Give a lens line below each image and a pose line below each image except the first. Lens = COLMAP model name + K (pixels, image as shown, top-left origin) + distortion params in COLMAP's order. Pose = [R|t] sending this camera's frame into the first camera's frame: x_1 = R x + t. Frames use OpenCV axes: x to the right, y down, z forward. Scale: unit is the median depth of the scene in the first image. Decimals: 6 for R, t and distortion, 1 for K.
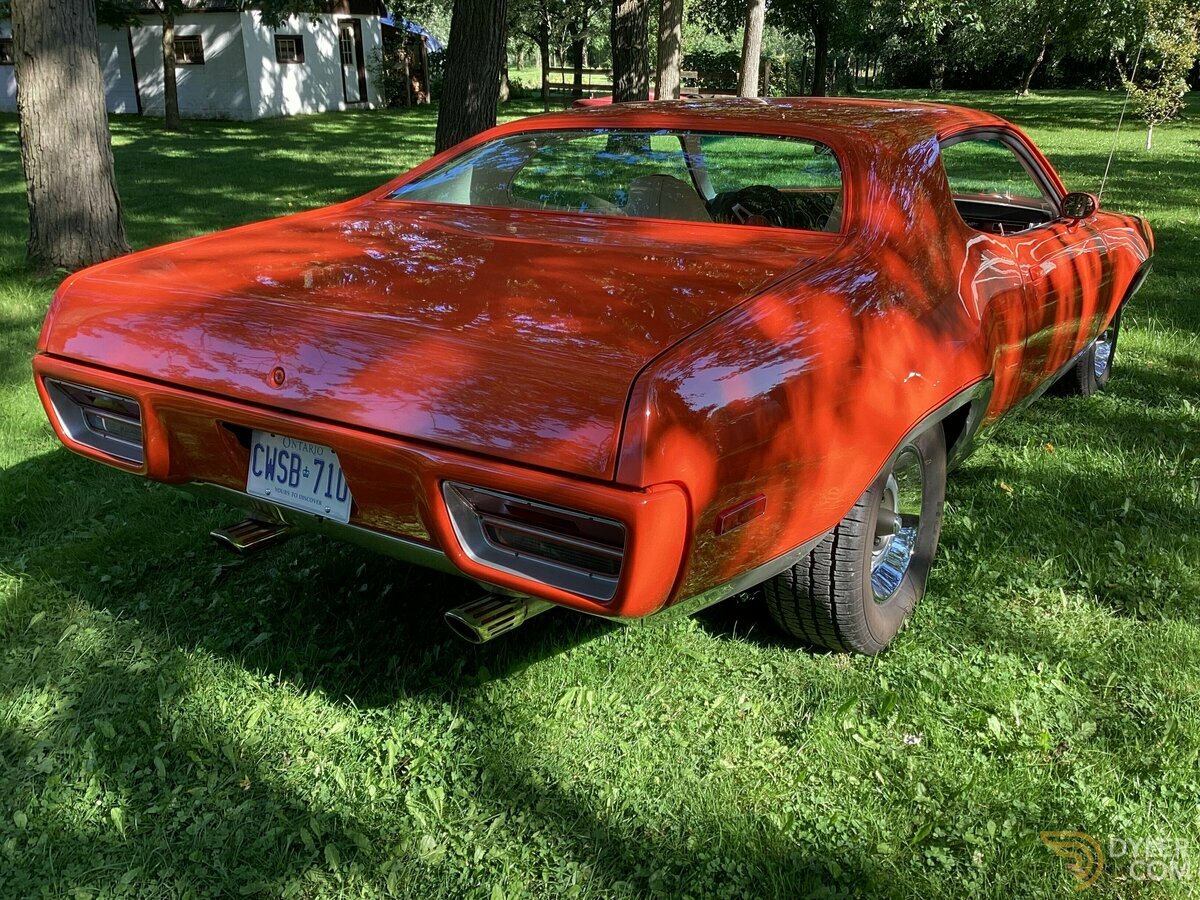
lens RADIAL K [[1116.3, 0, 600.0], [0, 1116.3, 450.0], [0, 0, 1]] dist [0.080264, -0.162076]
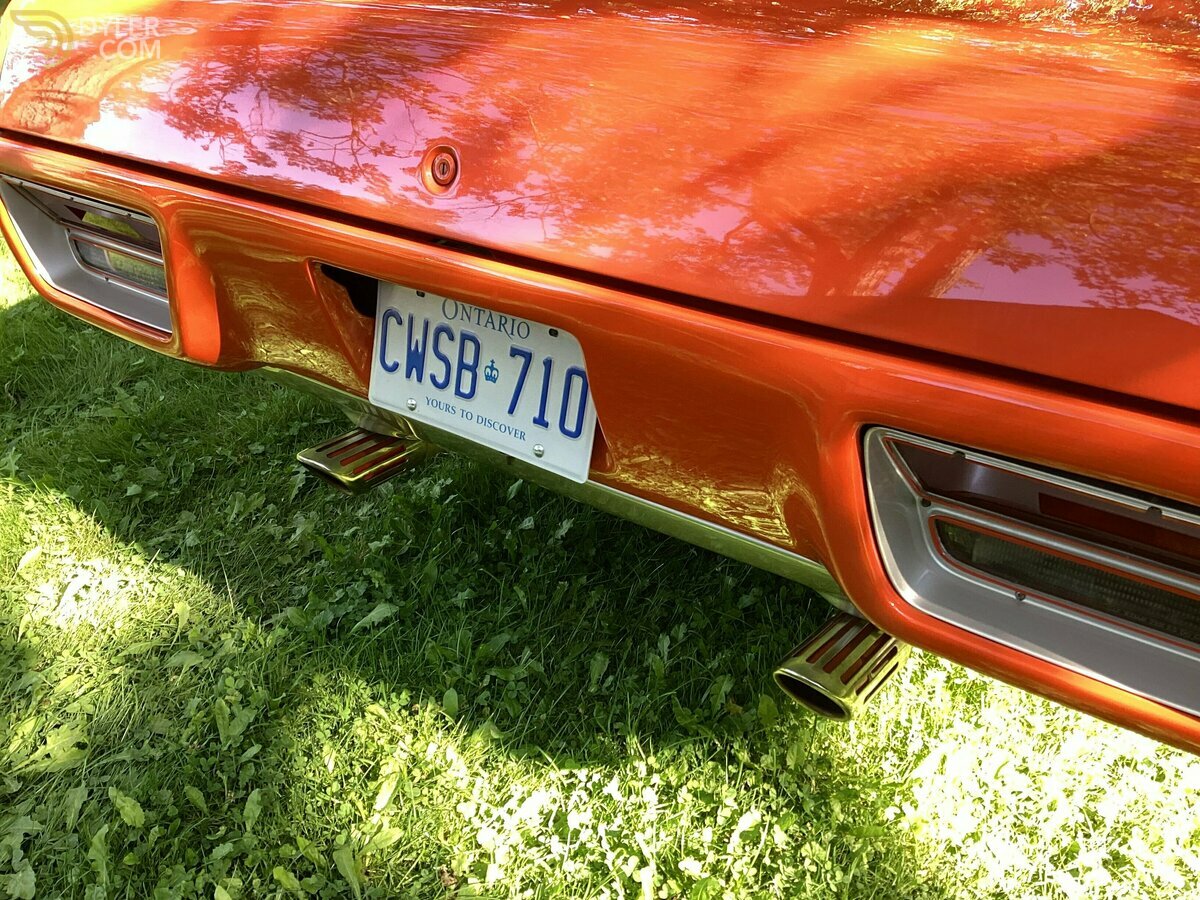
lens RADIAL K [[1114.7, 0, 601.8], [0, 1114.7, 471.1], [0, 0, 1]] dist [0.160660, -0.313288]
pose [[0.998827, 0.022453, -0.042911, -0.161972], [-0.014869, 0.985414, 0.169523, -0.018411], [0.046091, -0.168686, 0.984592, 0.428893]]
